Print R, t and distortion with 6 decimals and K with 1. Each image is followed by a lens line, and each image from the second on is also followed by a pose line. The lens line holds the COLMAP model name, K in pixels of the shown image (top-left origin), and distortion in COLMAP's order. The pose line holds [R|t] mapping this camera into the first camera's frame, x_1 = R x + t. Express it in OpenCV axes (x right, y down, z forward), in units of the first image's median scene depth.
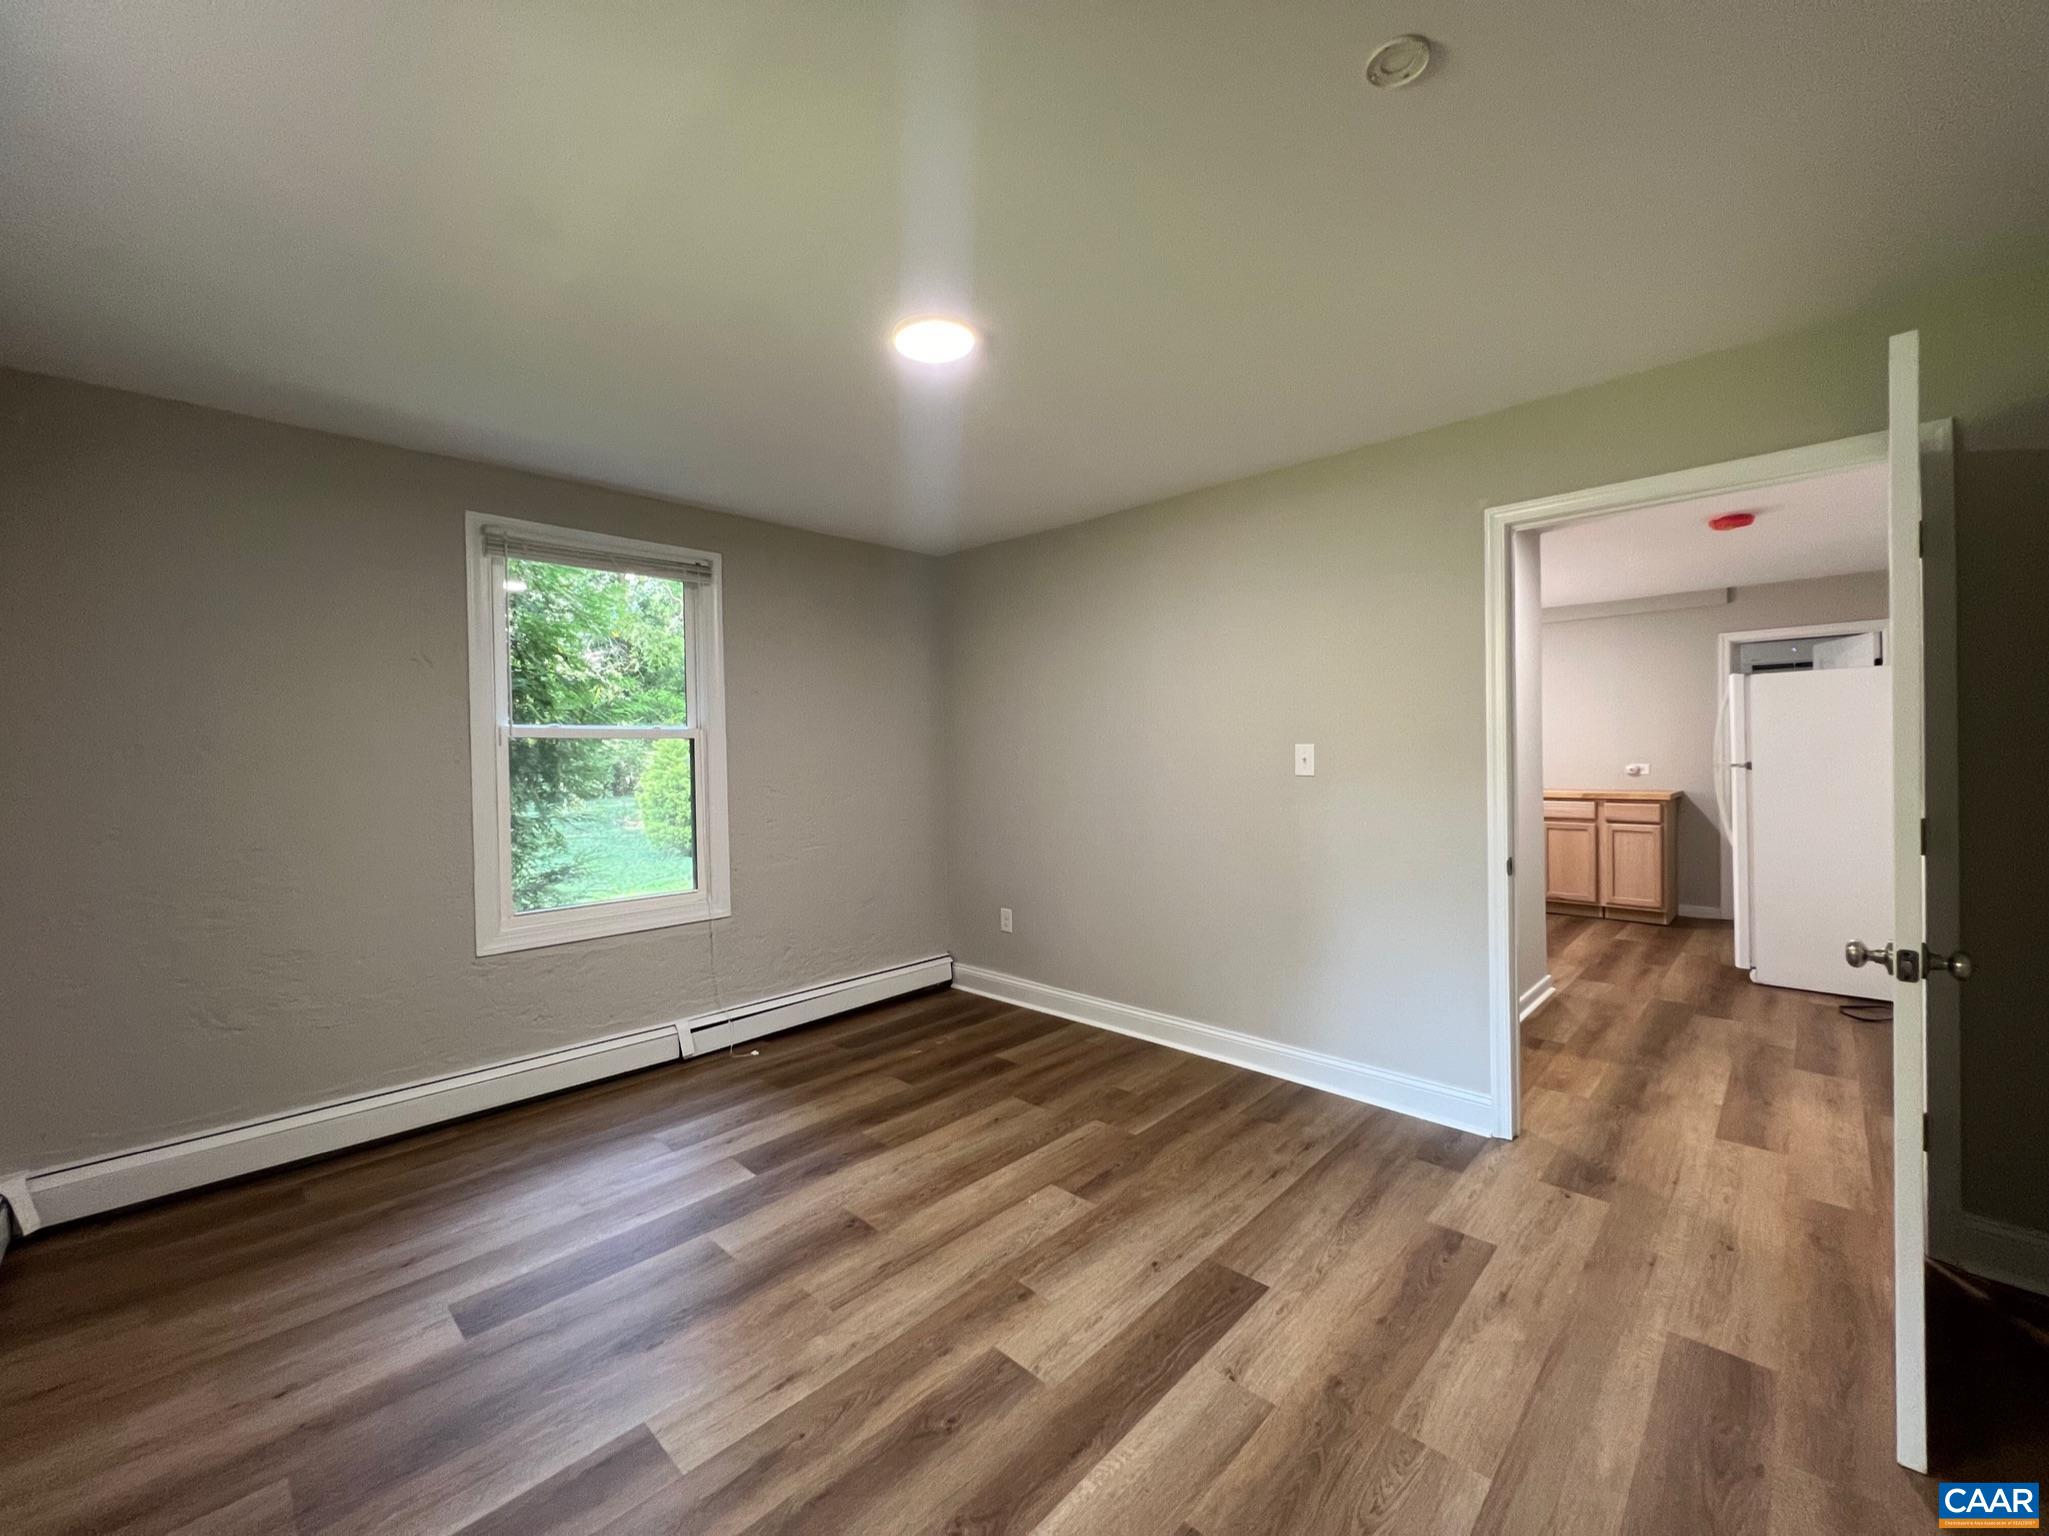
lens RADIAL K [[825.1, 0, 1020.4], [0, 825.1, 762.2], [0, 0, 1]] dist [0.001040, 0.000315]
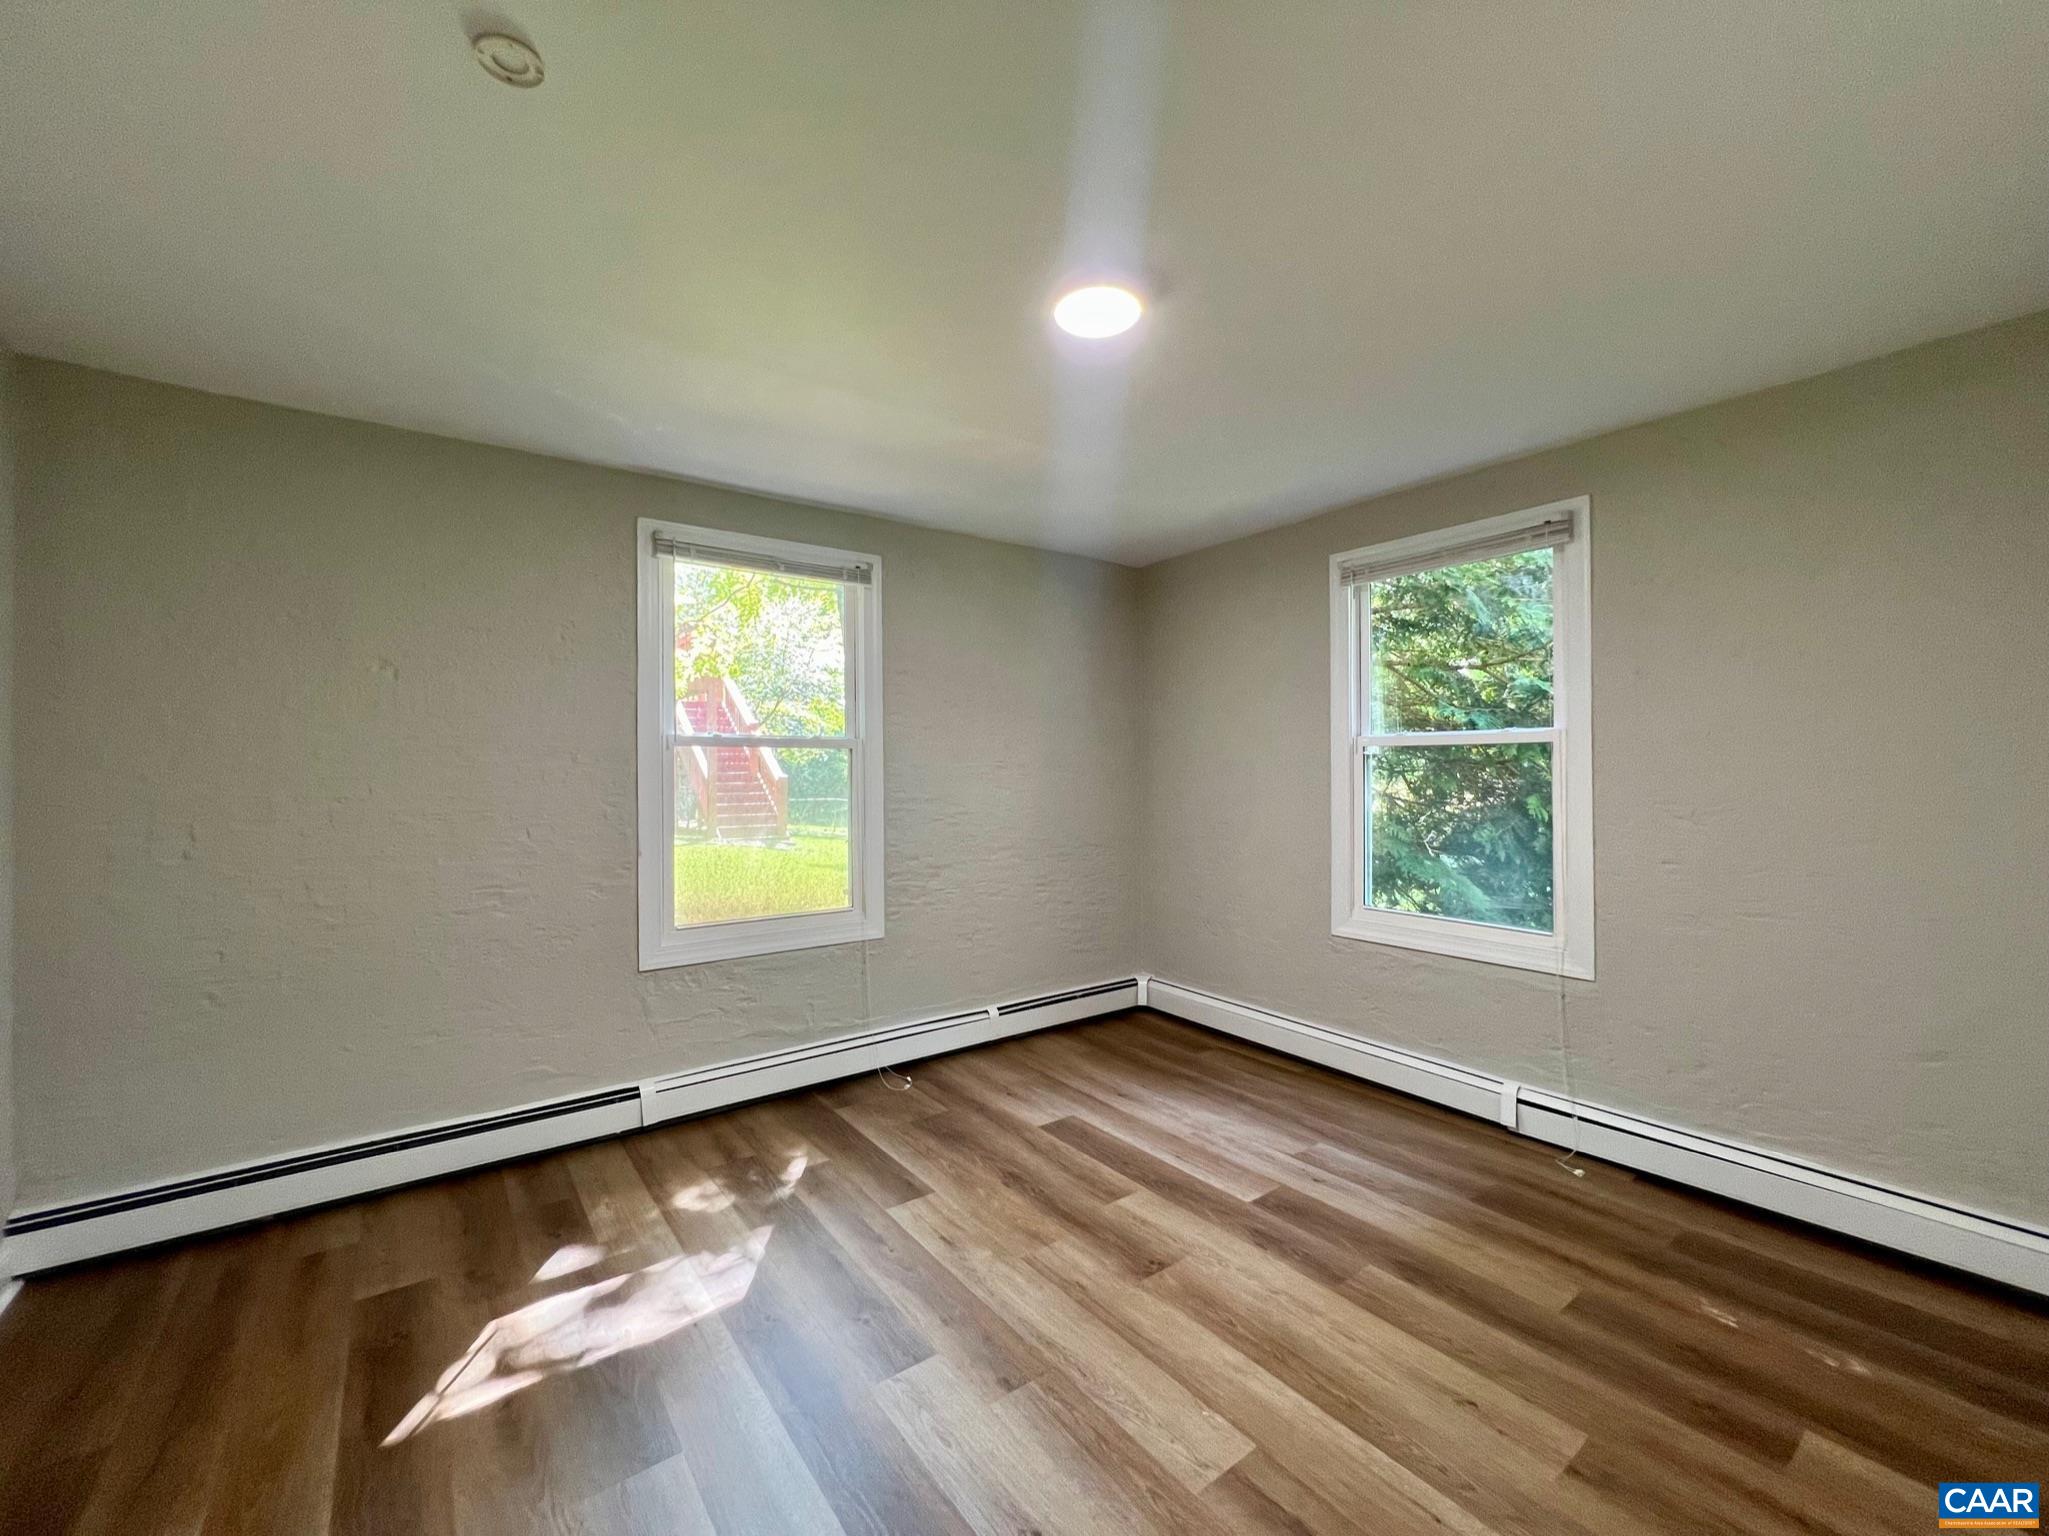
lens RADIAL K [[825.1, 0, 1020.4], [0, 825.1, 762.2], [0, 0, 1]] dist [0.001040, 0.000315]
pose [[-0.168223, 0.008315, -0.985714, 0.638637], [0.000886, 0.999965, 0.008284, -0.022112], [0.985749, 0.000521, -0.168225, 0.851106]]
